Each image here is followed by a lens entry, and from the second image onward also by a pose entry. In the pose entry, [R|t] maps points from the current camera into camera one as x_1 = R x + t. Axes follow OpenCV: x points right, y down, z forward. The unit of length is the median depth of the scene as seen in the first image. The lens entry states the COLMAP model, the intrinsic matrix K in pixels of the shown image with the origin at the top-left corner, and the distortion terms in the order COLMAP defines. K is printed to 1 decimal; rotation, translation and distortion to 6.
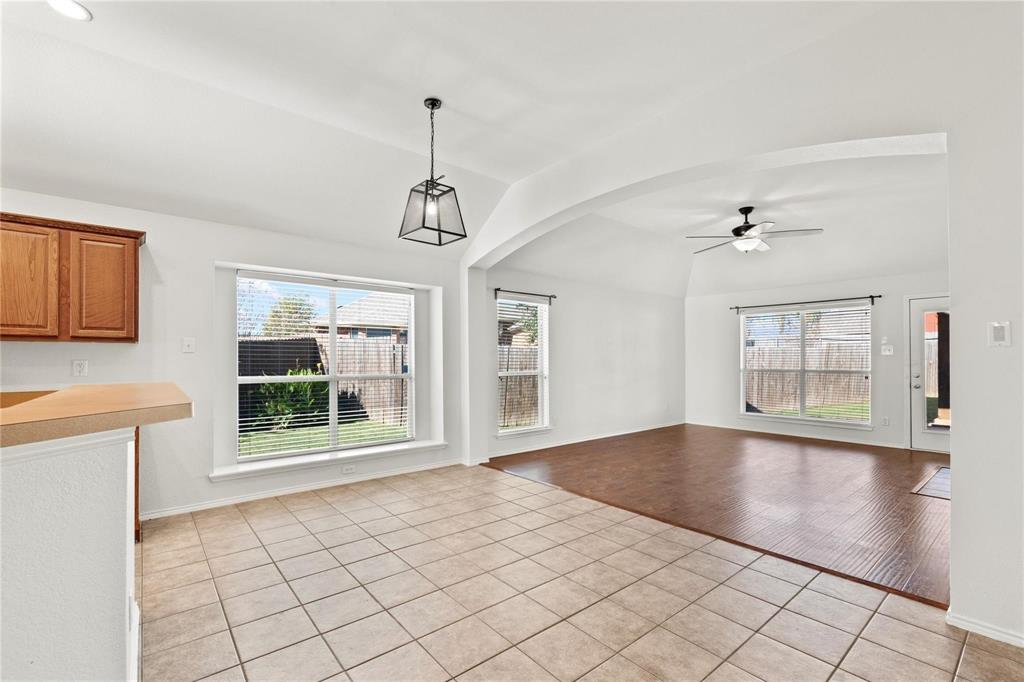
lens RADIAL K [[448.1, 0, 508.7], [0, 448.1, 352.2], [0, 0, 1]] dist [0.001094, 0.000338]
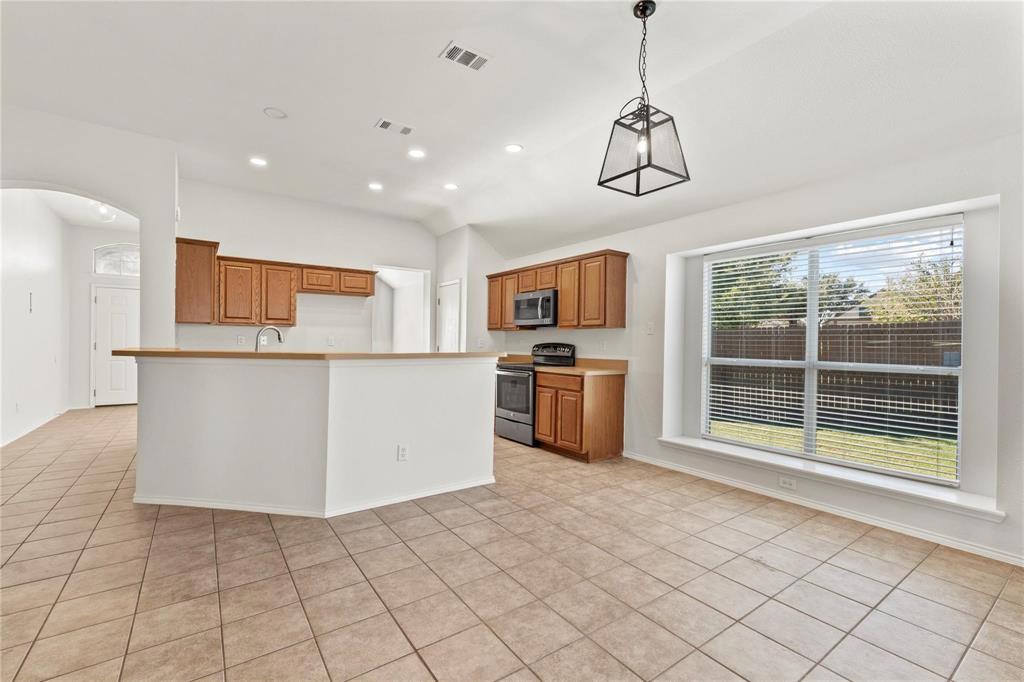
lens RADIAL K [[443.6, 0, 515.9], [0, 443.6, 342.8], [0, 0, 1]] dist [0.000699, 0.000026]
pose [[-0.061775, 0.007071, -0.998065, 0.538252], [0.006101, 0.999959, 0.006707, 0.013495], [0.998071, -0.005675, -0.061816, 0.718133]]
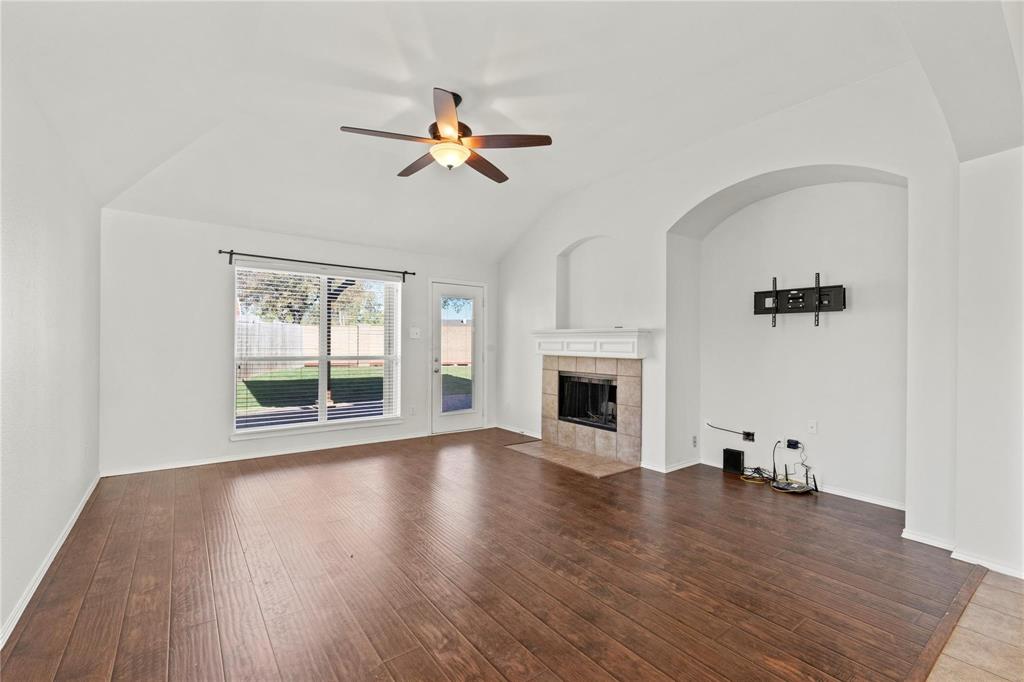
lens RADIAL K [[448.2, 0, 512.0], [0, 448.2, 341.0], [0, 0, 1]] dist [0.000442, -0.000090]
pose [[0.041362, 0.009579, 0.999098, -0.120852], [-0.023341, 0.999690, -0.008619, 0.025295], [-0.998872, -0.022963, 0.041573, 1.301752]]
